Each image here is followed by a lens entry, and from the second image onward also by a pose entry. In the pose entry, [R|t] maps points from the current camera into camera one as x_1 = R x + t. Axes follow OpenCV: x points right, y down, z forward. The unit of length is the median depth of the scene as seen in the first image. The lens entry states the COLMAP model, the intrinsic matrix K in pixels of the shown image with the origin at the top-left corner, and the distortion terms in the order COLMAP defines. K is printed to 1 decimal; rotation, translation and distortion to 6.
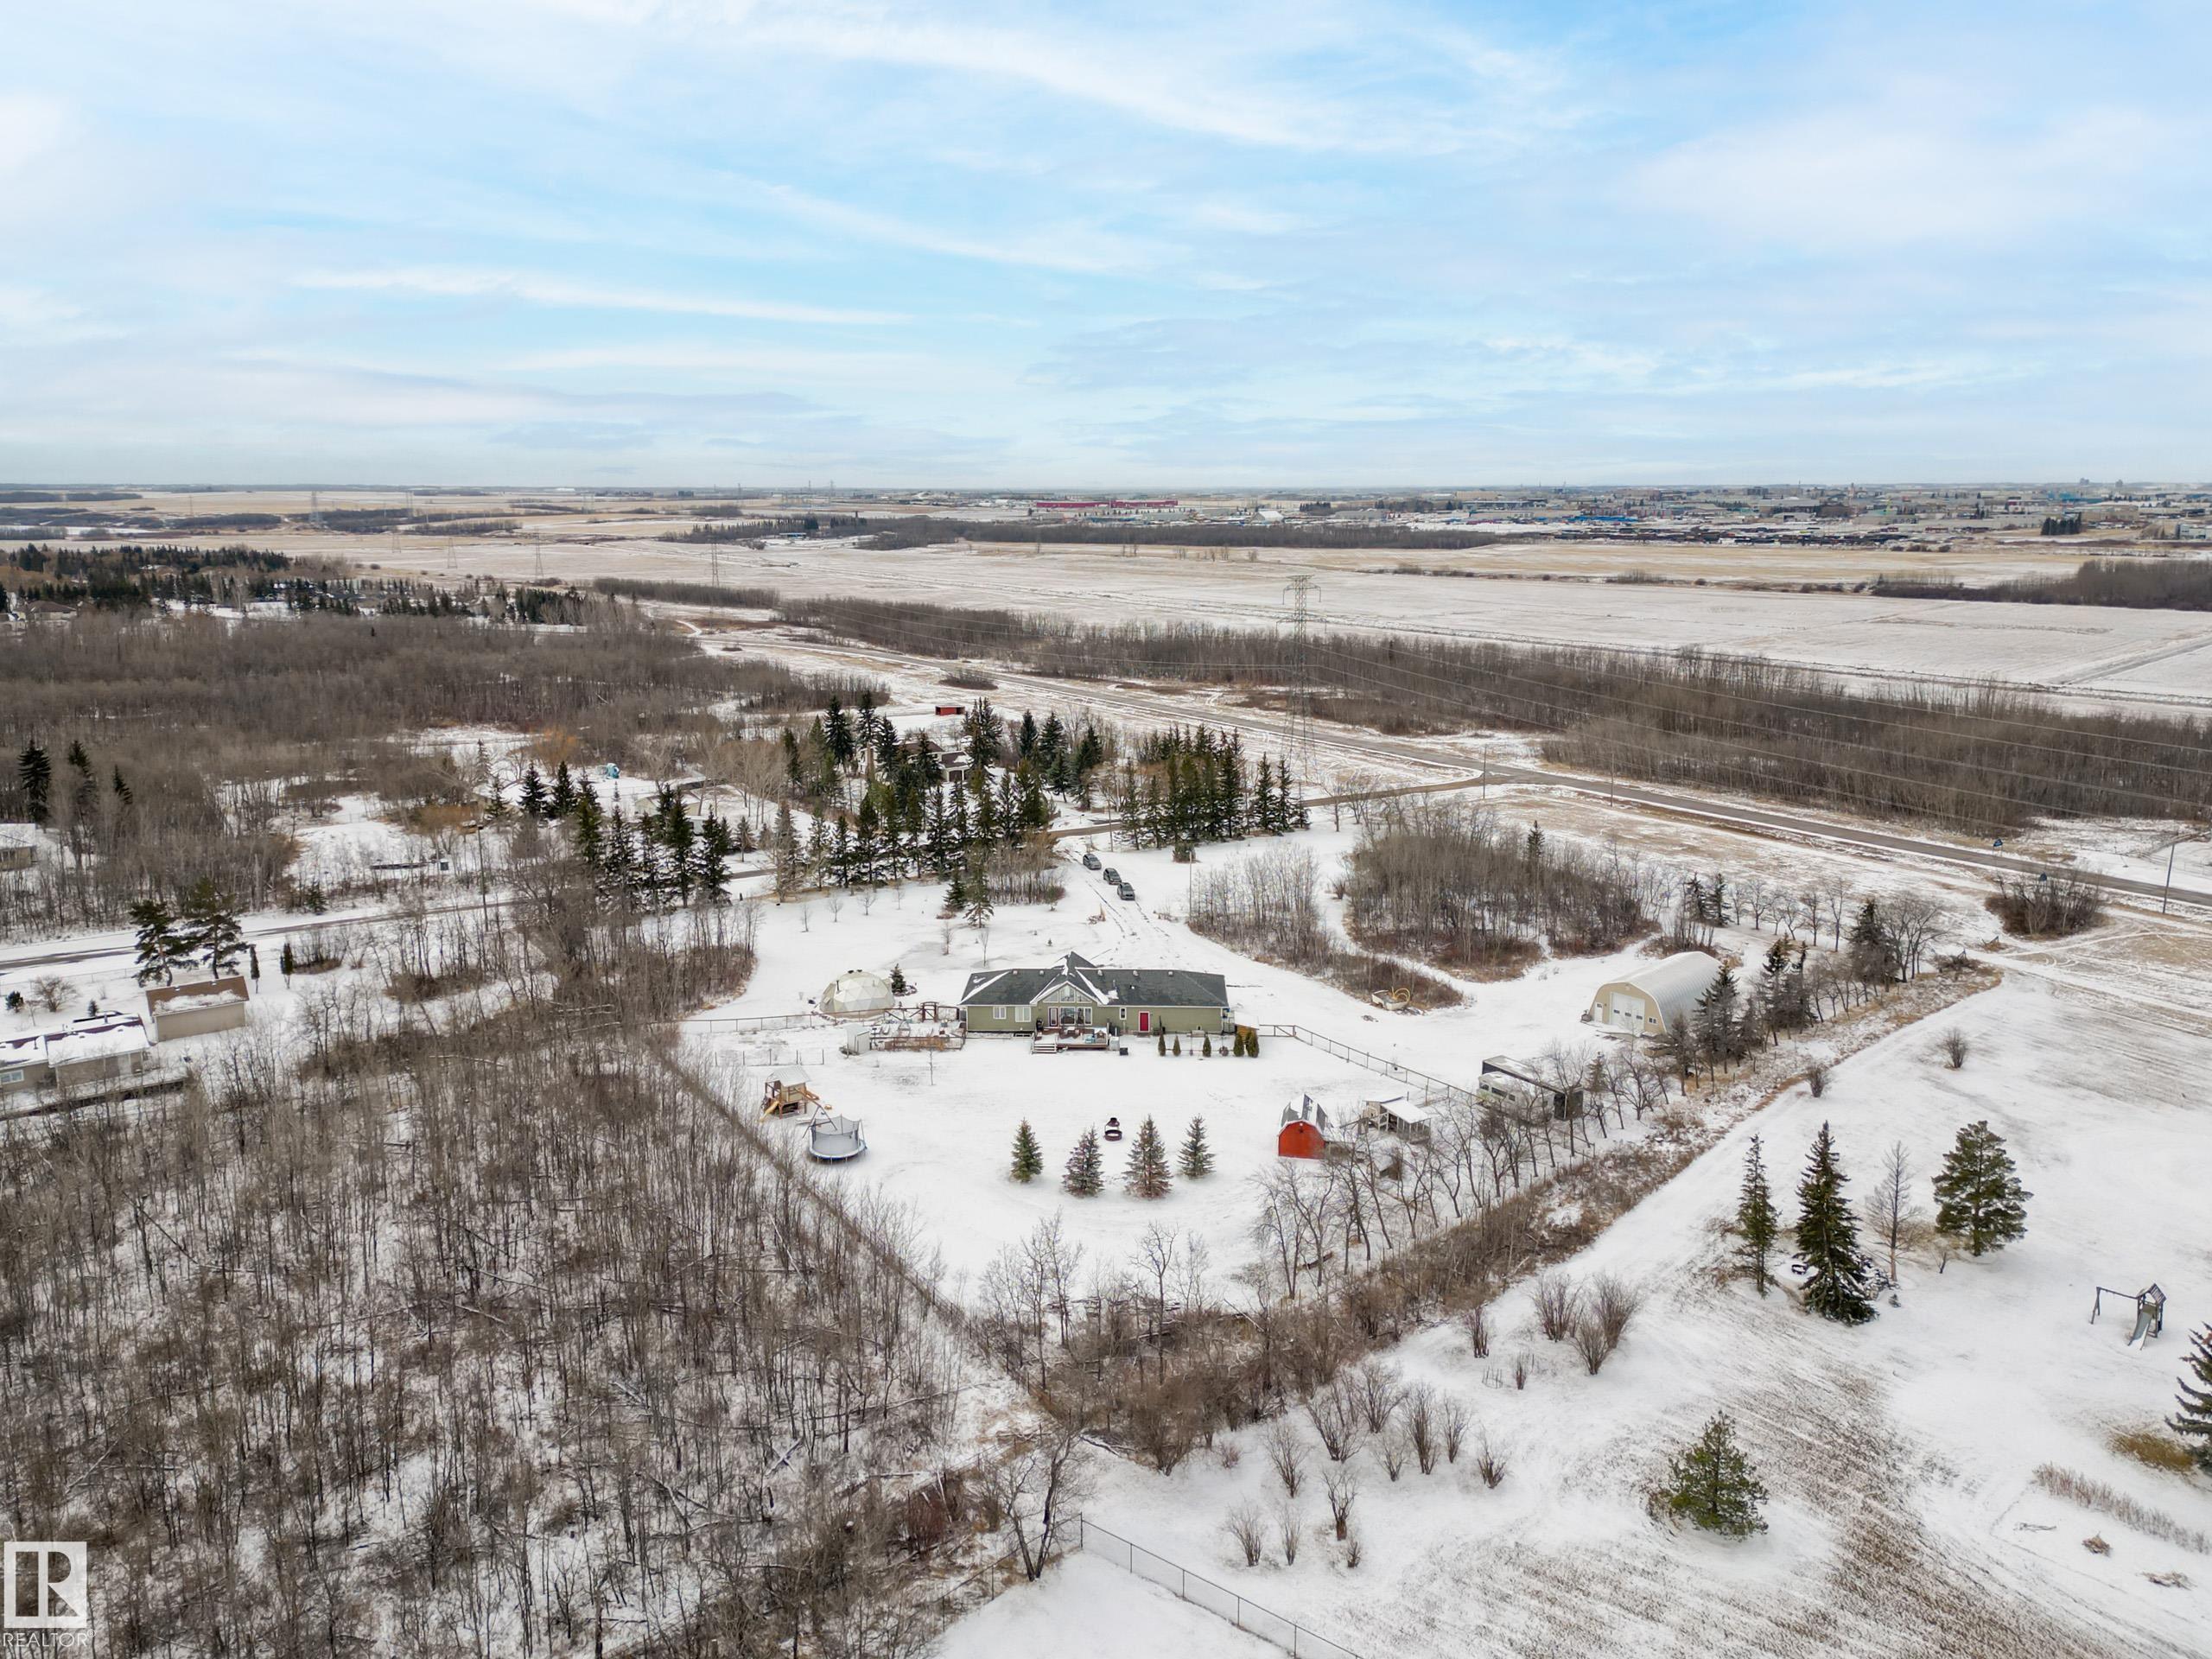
lens RADIAL K [[1535.6, 0, 1099.2], [0, 1535.6, 823.3], [0, 0, 1]] dist [0.091755, -0.104340]
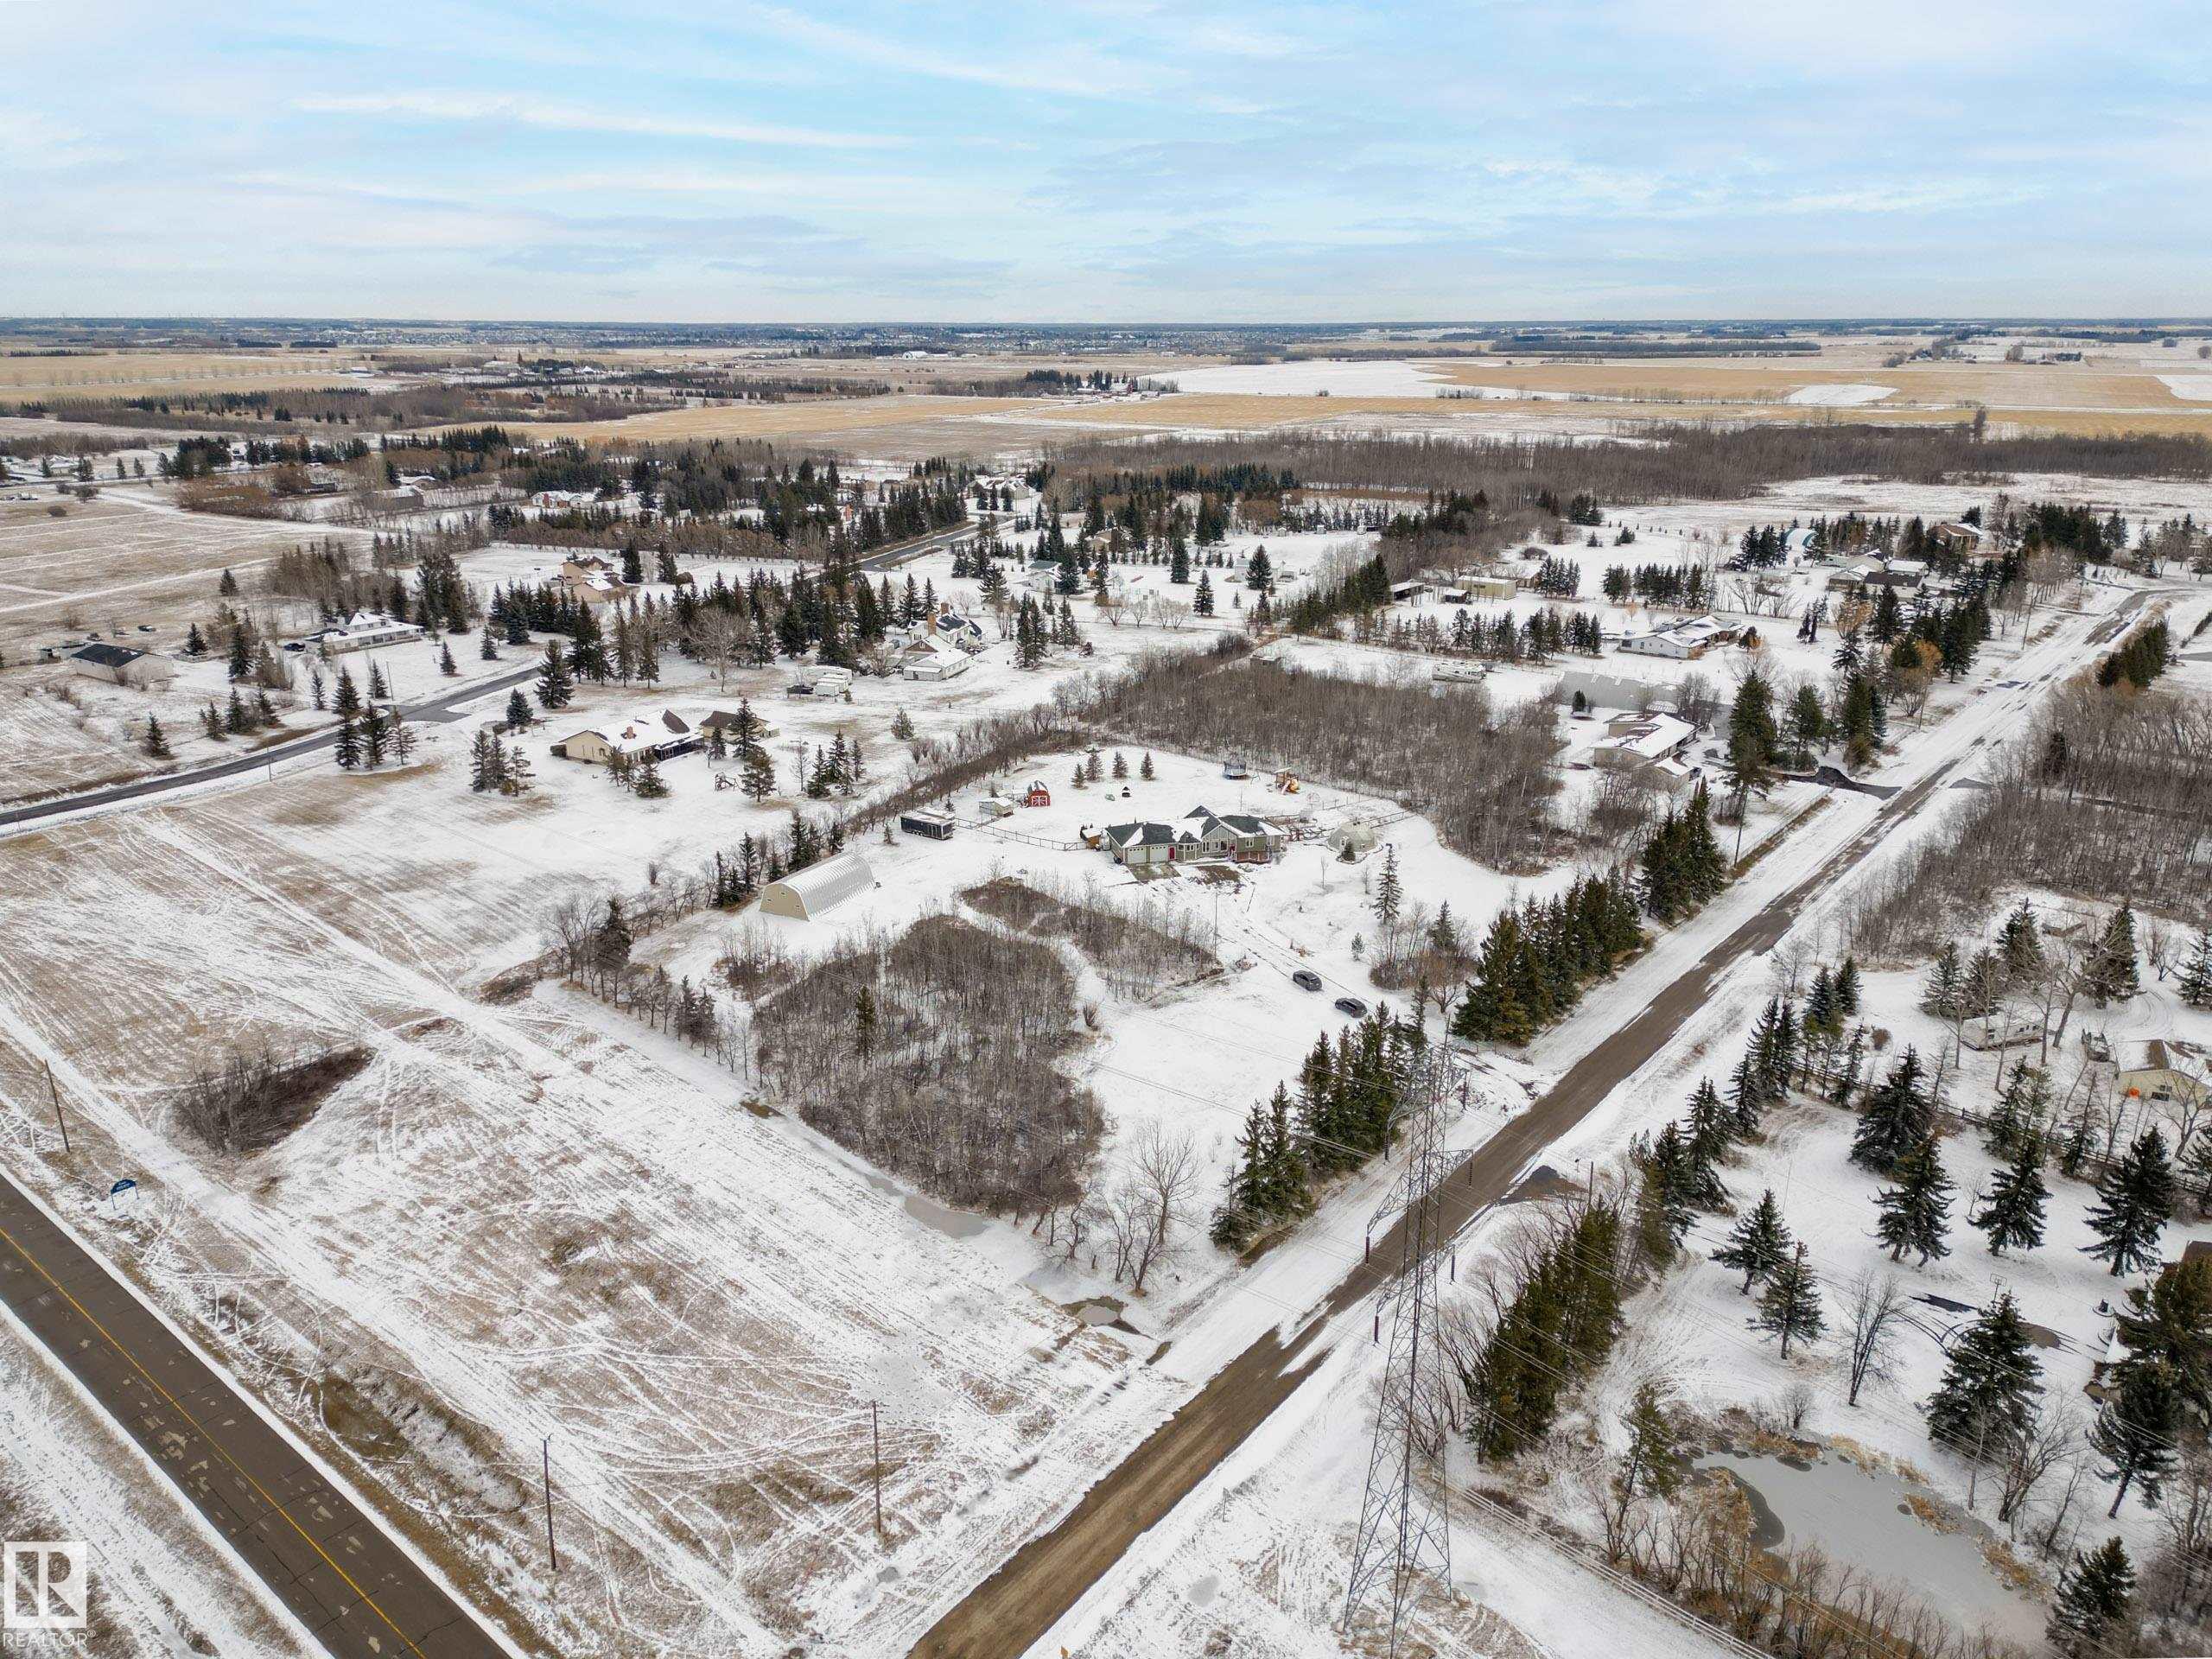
lens RADIAL K [[1535.6, 0, 1099.2], [0, 1535.6, 823.3], [0, 0, 1]] dist [0.091755, -0.104340]
pose [[-0.951643, 0.103026, -0.289415, 0.505363], [-0.064081, 0.854794, 0.514996, -0.649185], [0.300448, 0.508639, -0.806857, 2.107725]]
